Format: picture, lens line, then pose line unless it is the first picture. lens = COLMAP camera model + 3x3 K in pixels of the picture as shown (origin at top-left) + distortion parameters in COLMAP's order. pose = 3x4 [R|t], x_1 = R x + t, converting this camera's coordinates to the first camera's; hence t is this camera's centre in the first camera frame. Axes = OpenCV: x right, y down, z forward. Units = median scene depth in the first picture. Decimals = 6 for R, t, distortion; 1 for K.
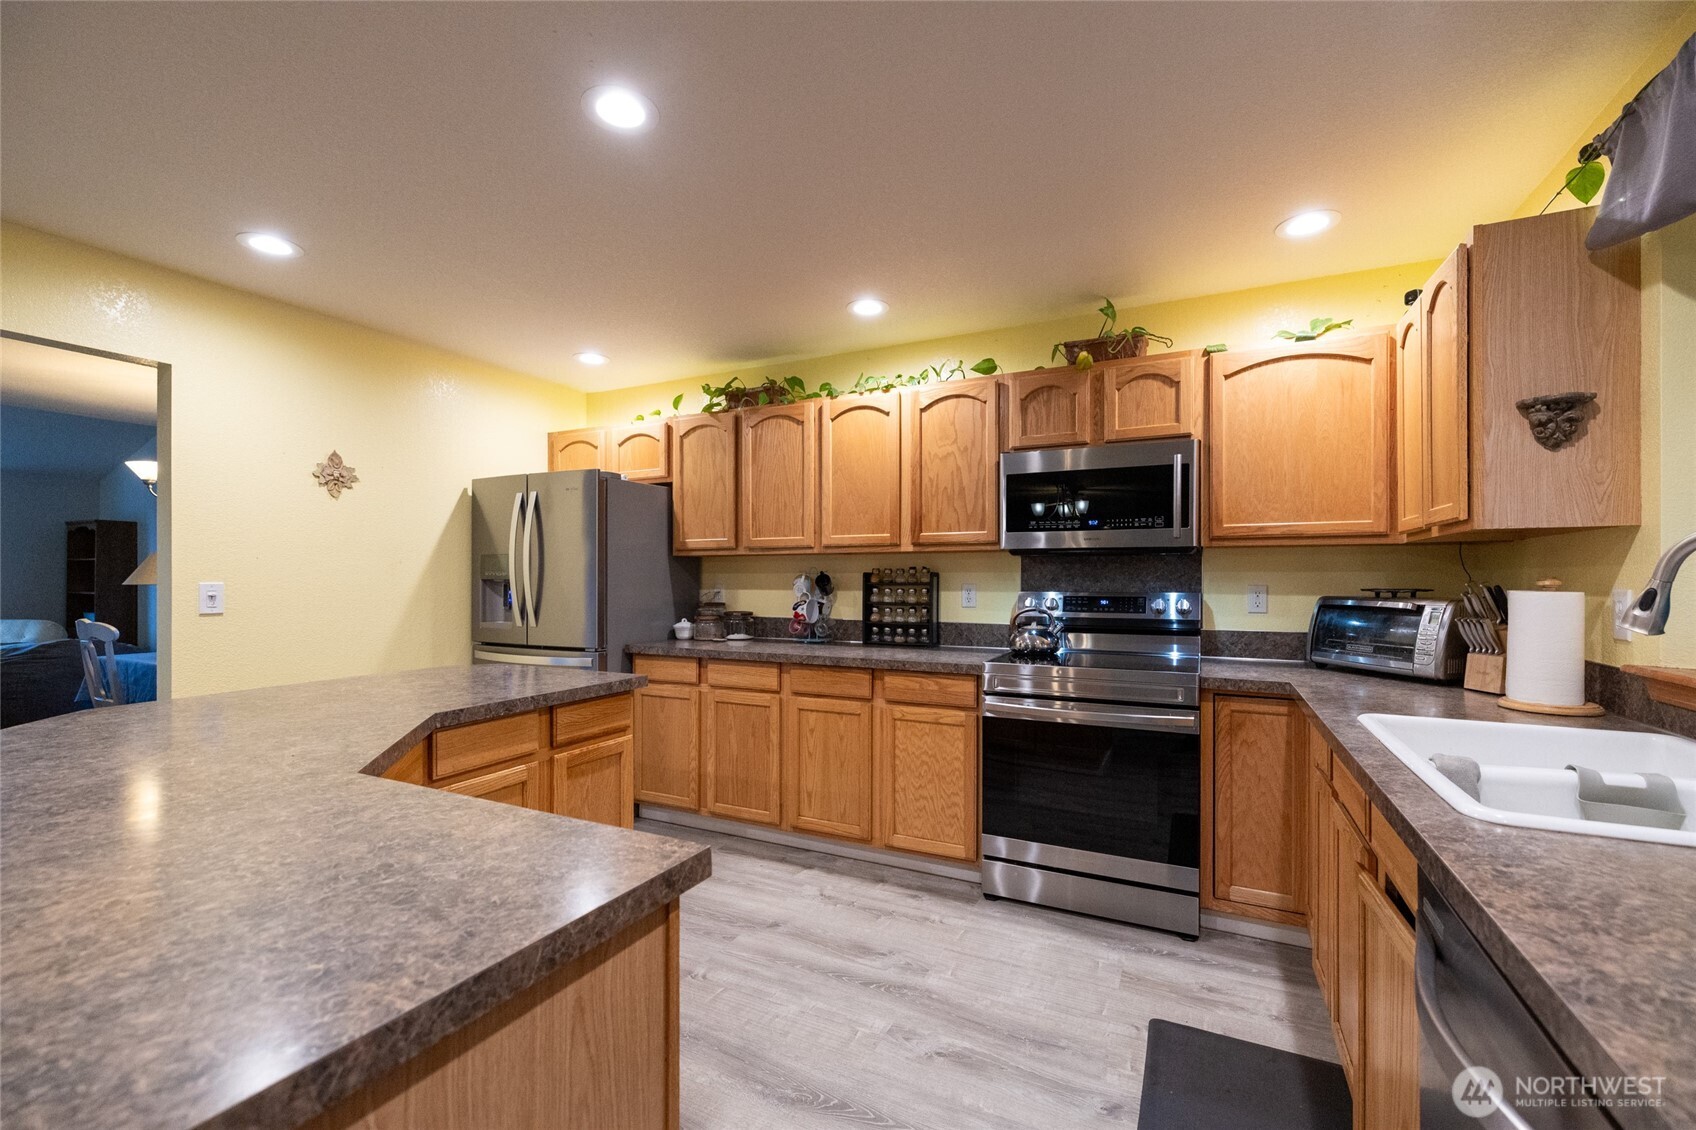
lens RADIAL K [[713.9, 0, 846.5], [0, 713.9, 571.1], [0, 0, 1]] dist [0.001396, -0.000105]
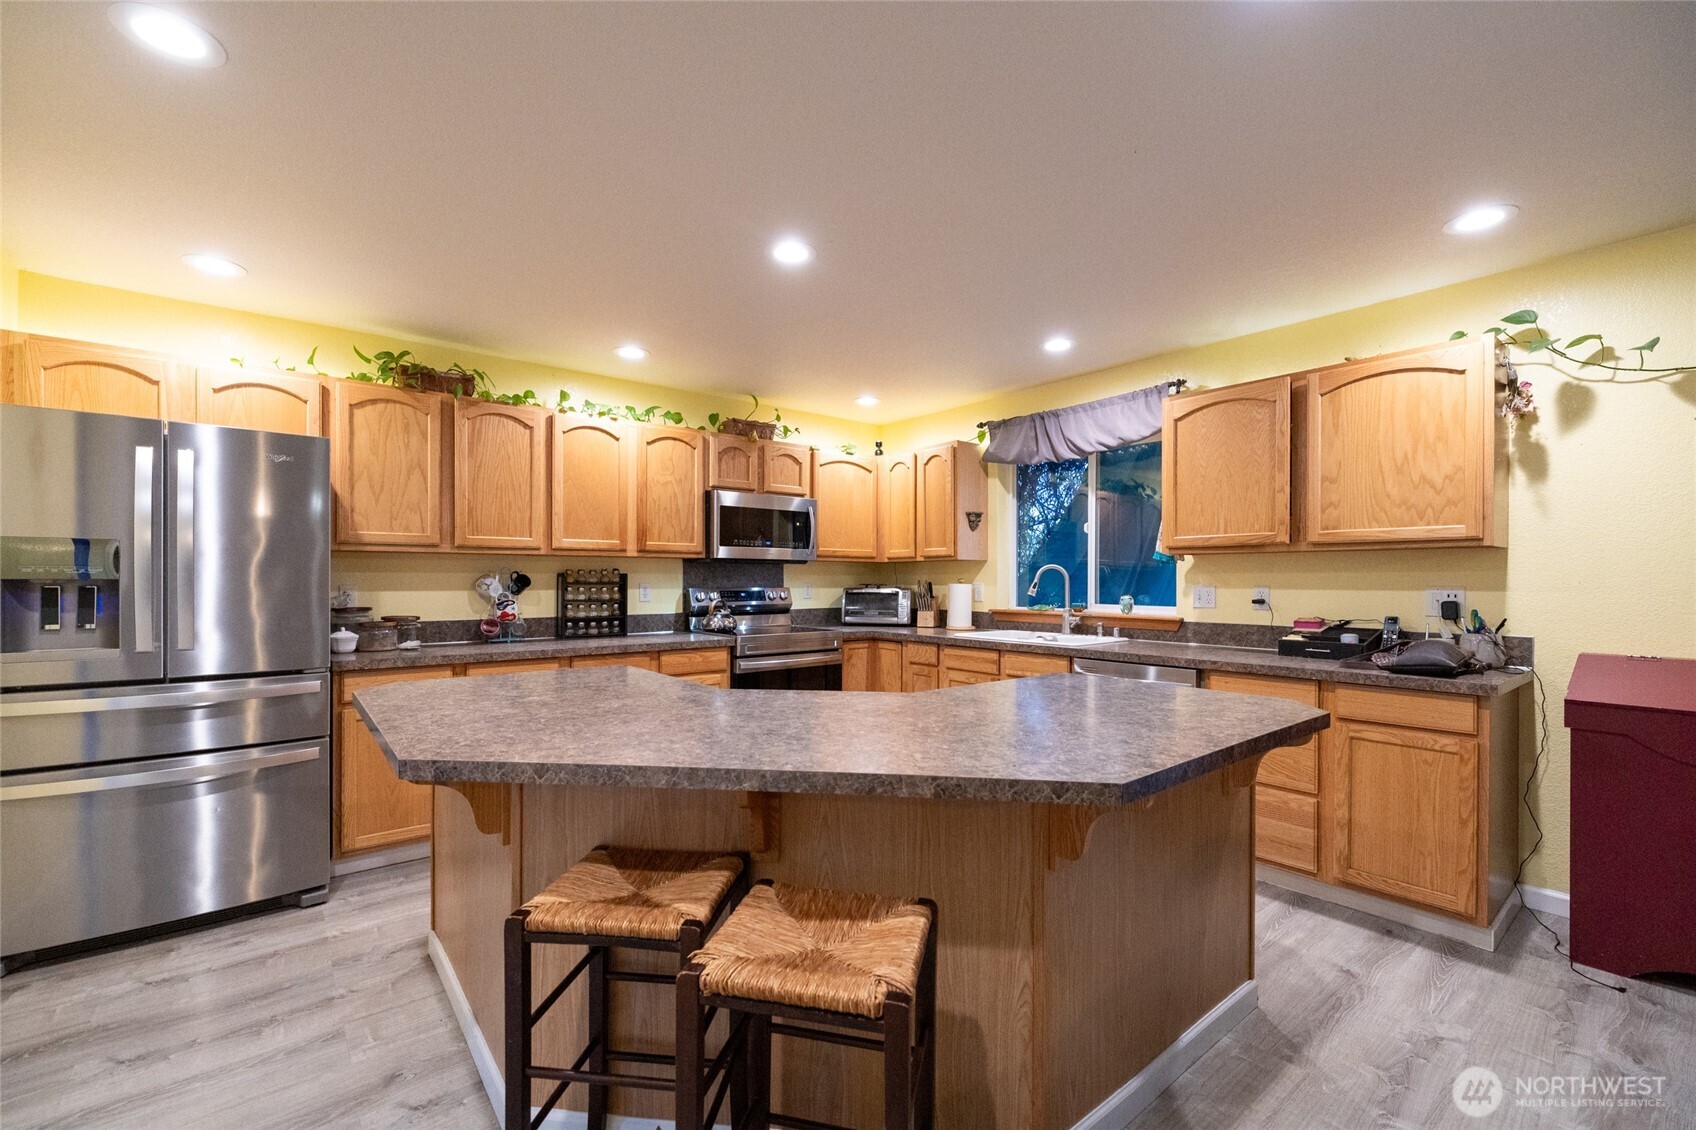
lens RADIAL K [[713.9, 0, 842.4], [0, 713.9, 576.0], [0, 0, 1]] dist [0.001396, -0.000105]
pose [[0.428051, 0.004309, 0.903744, -0.816304], [-0.012005, 0.999928, 0.000919, 0.000444], [-0.903675, -0.011242, 0.428071, 0.147798]]
